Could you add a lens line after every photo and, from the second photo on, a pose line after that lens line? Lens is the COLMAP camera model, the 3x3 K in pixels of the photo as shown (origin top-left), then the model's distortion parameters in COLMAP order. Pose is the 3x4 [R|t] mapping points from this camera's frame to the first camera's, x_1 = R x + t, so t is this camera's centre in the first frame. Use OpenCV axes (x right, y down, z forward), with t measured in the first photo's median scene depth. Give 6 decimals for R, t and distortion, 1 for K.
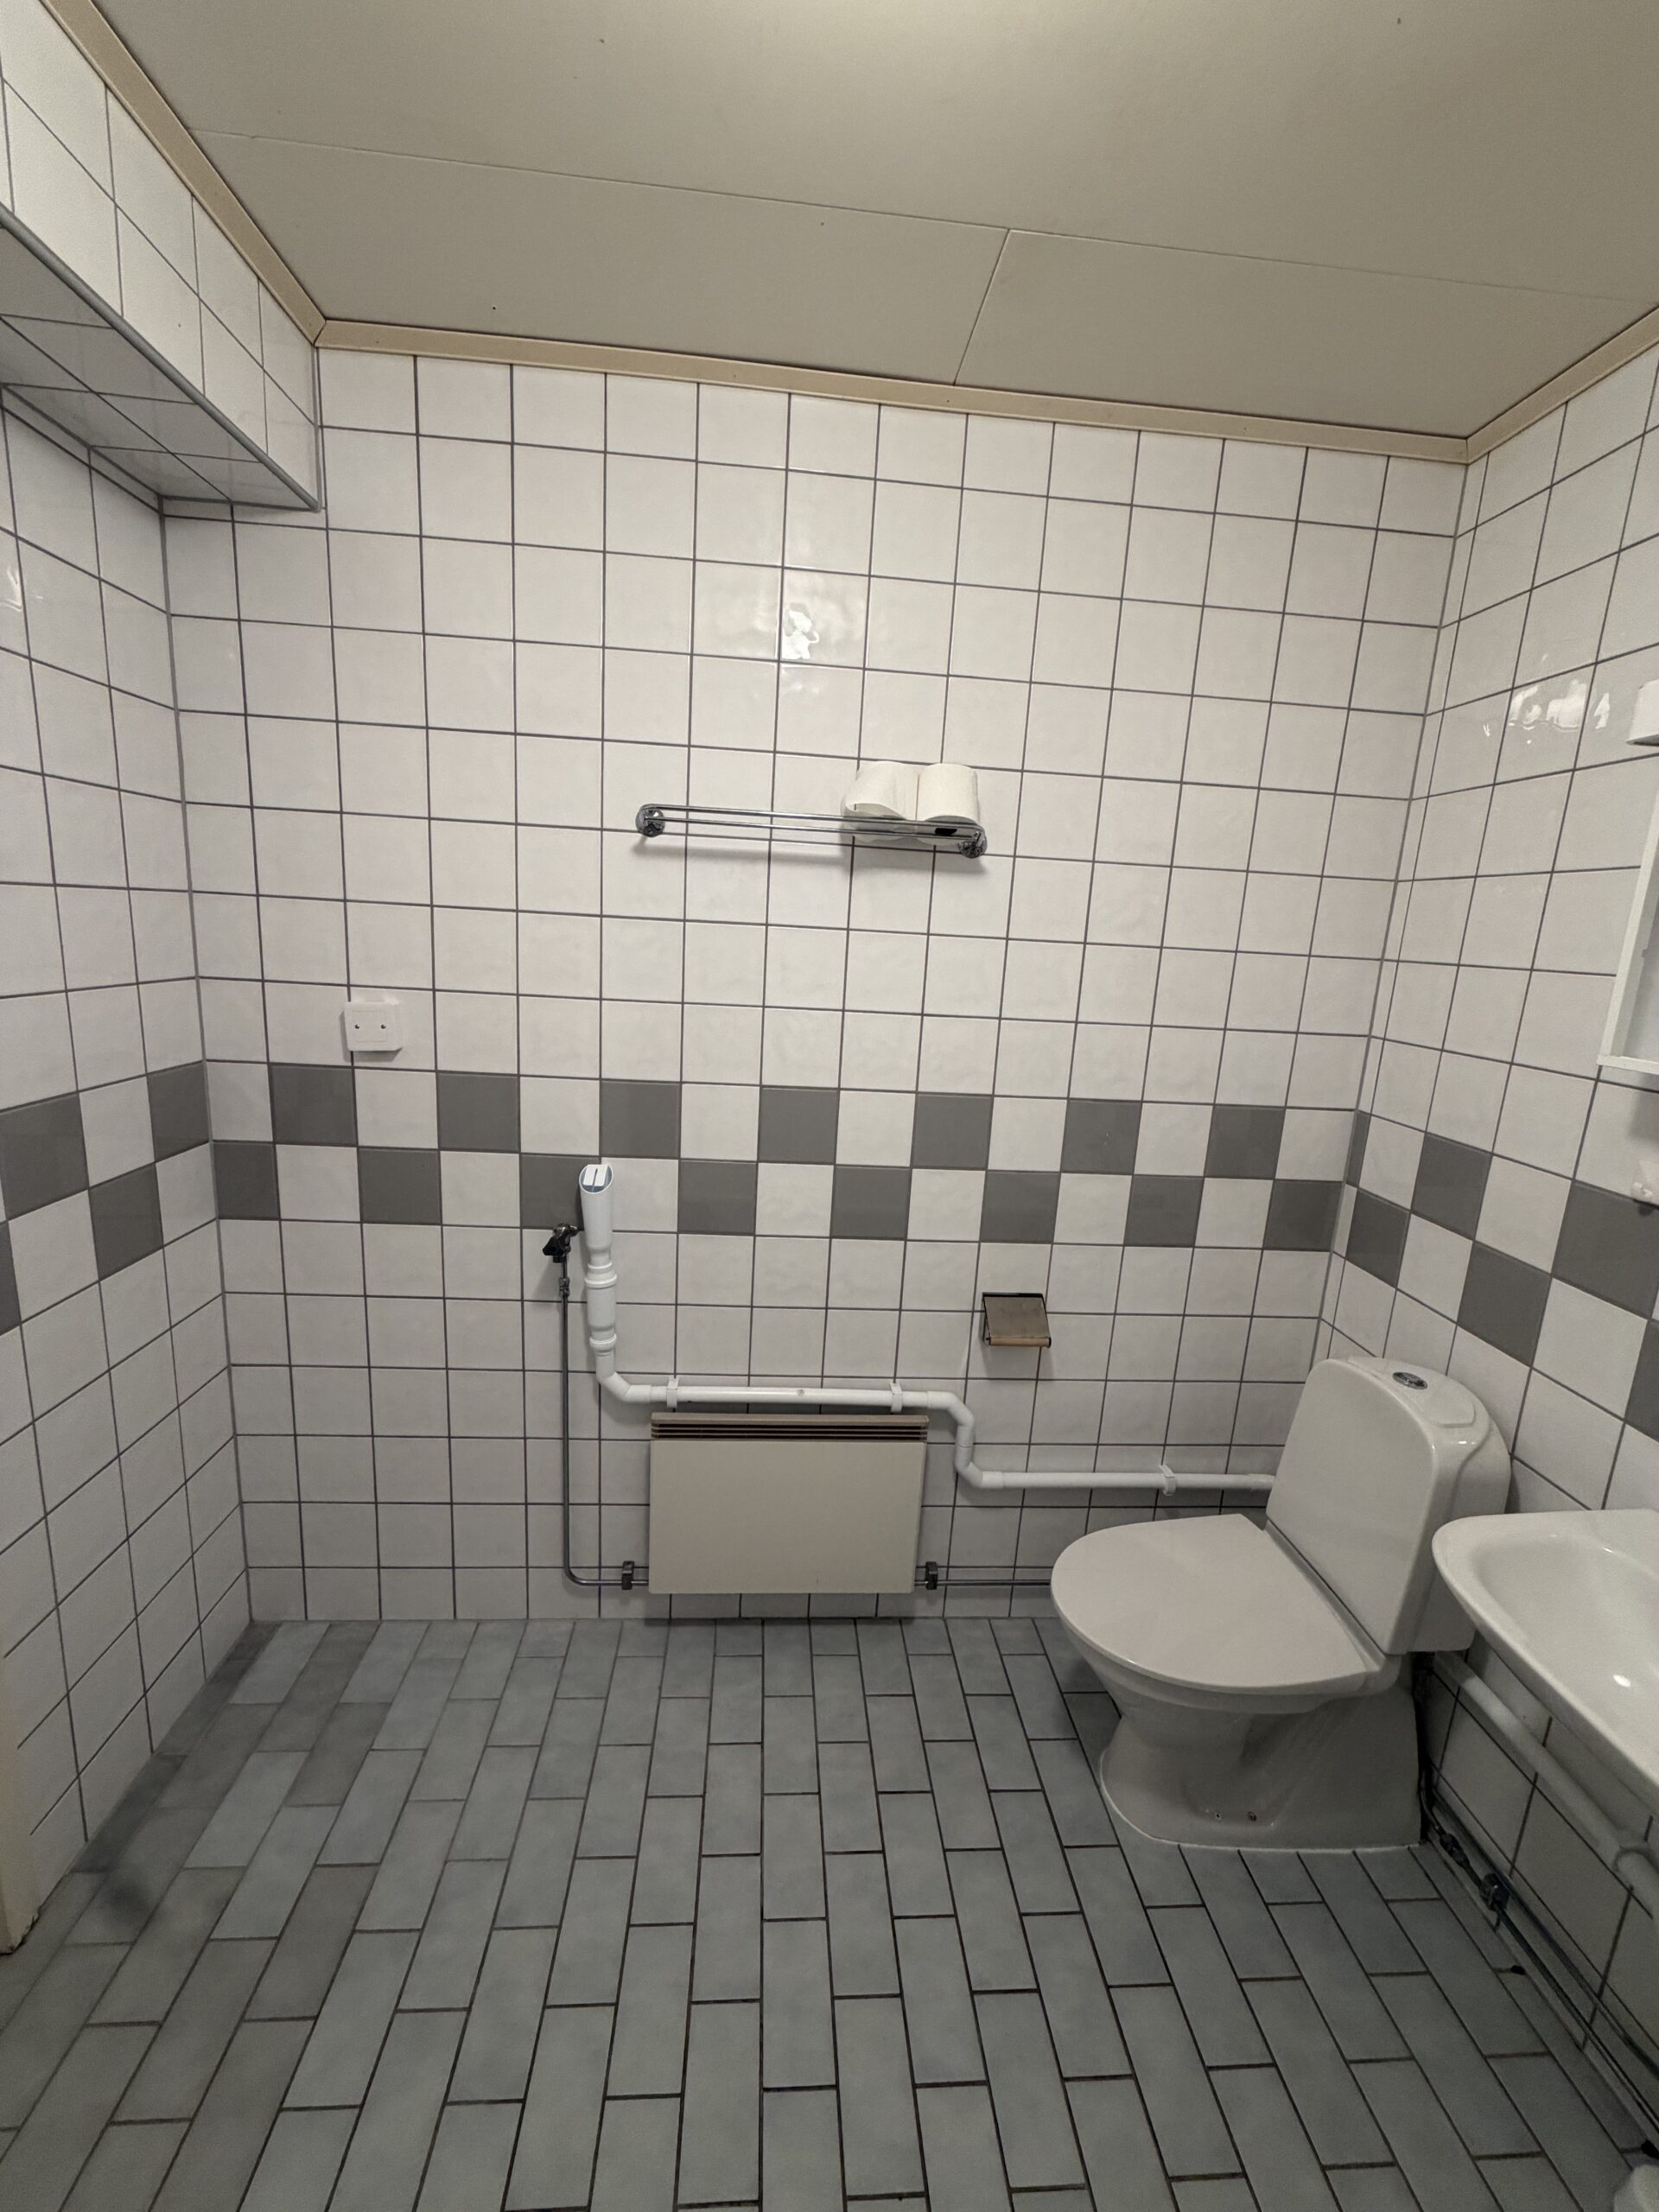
lens RADIAL K [[872.7, 0, 830.5], [0, 872.7, 1105.4], [0, 0, 1]] dist [-0.000380, -0.000359]
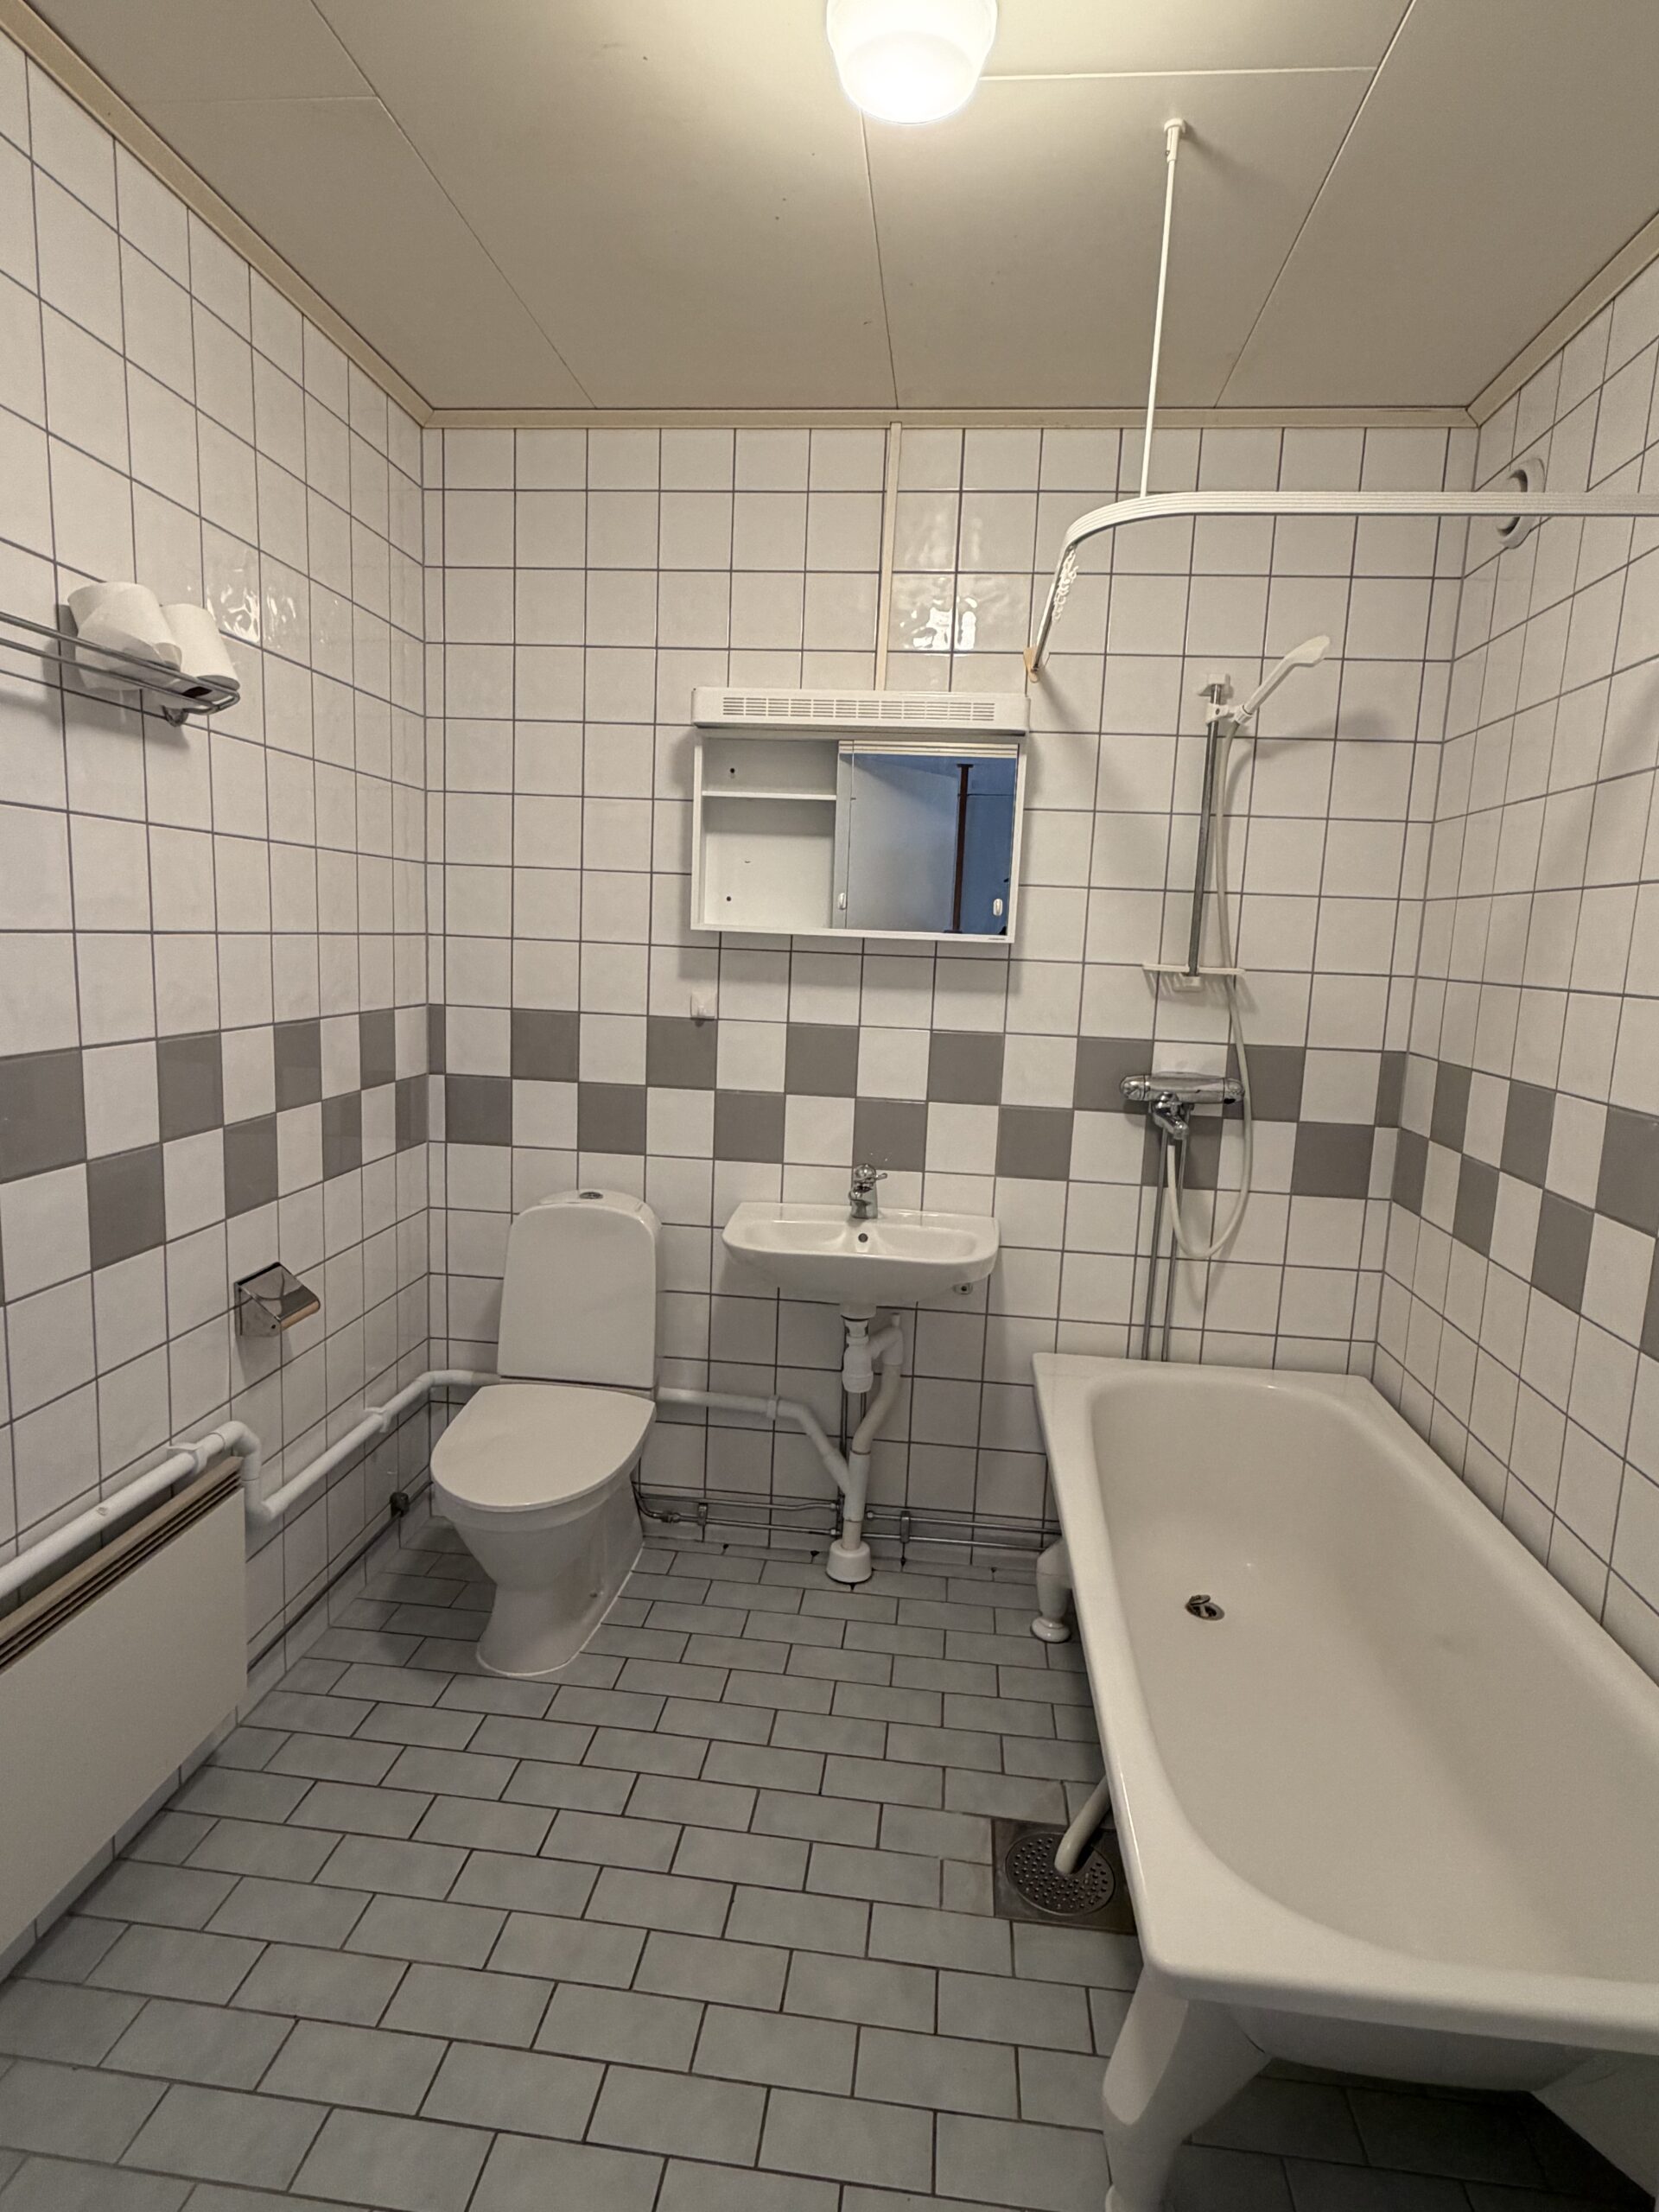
lens RADIAL K [[1209.5, 0, 832.5], [0, 1209.5, 1107.7], [0, 0, 1]] dist [0.003655, -0.002670]
pose [[0.172976, -0.187659, 0.966883, -0.811712], [0.153065, 0.974876, 0.161827, -0.036247], [-0.972960, 0.120004, 0.197354, 0.253271]]
